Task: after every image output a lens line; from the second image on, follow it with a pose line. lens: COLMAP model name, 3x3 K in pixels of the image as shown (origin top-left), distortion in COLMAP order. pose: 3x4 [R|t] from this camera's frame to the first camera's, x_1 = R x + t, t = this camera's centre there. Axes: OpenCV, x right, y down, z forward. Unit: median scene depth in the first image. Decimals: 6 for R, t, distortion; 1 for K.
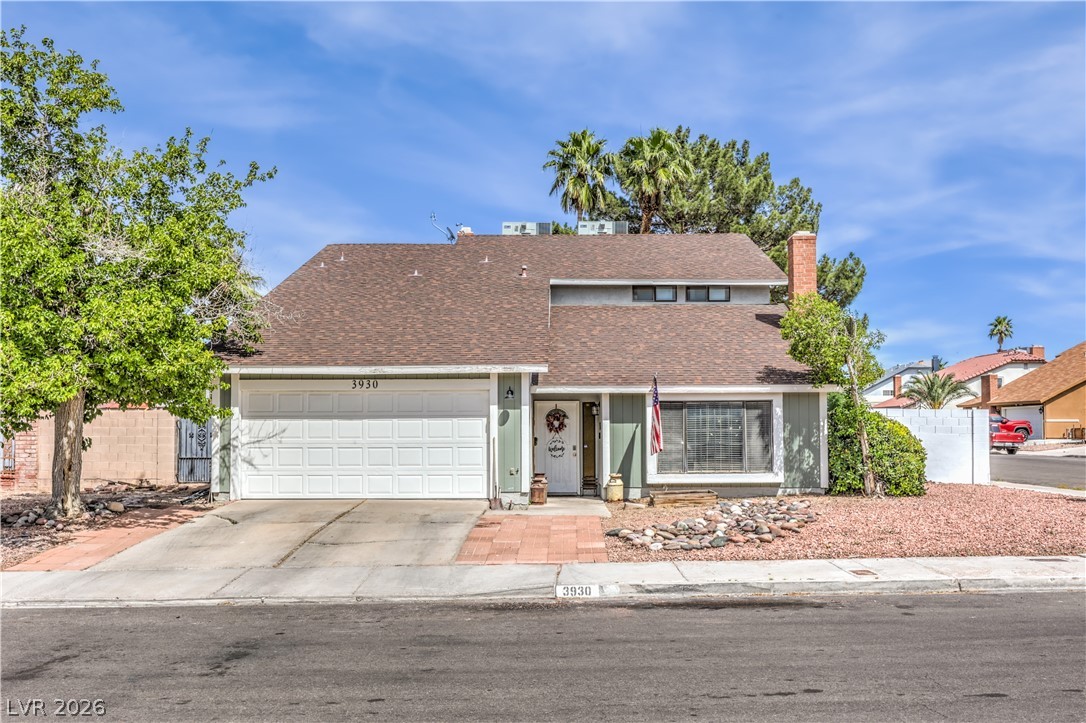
lens RADIAL K [[976.1, 0, 543.8], [0, 976.1, 362.8], [0, 0, 1]] dist [0.005655, 0.001236]
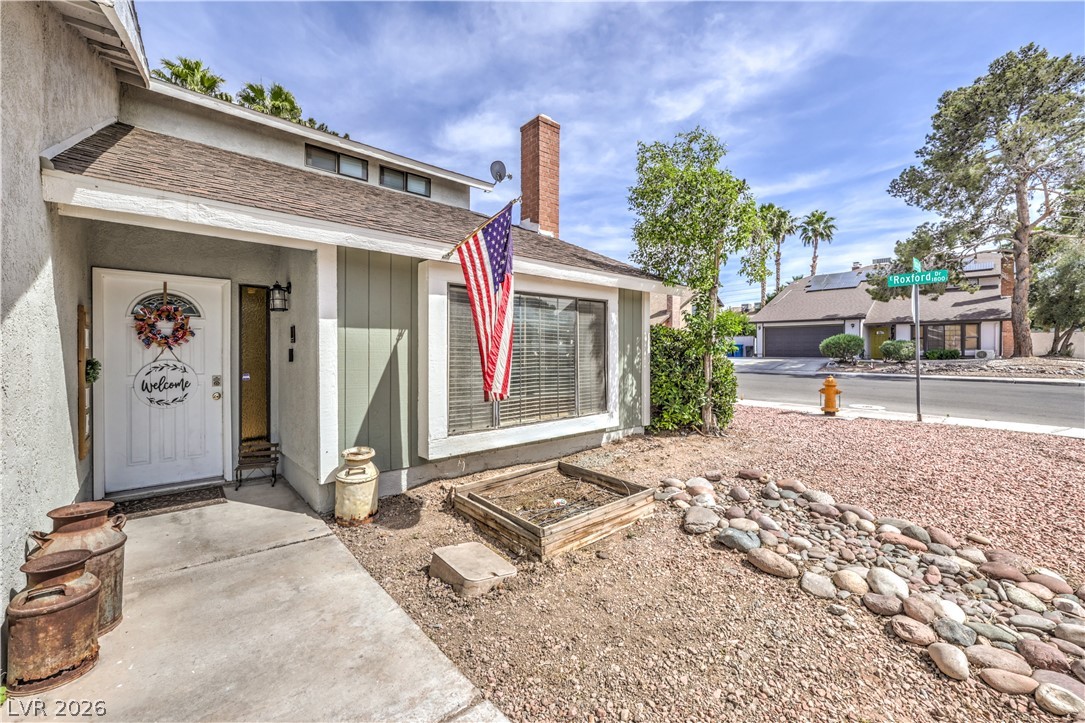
lens RADIAL K [[437.3, 0, 540.2], [0, 437.3, 354.6], [0, 0, 1]] dist [-0.005752, 0.000643]
pose [[0.745442, -0.000802, 0.666570, 0.008769], [-0.052890, 0.996775, 0.060348, 0.058369], [-0.664469, -0.080241, 0.742996, 0.807318]]
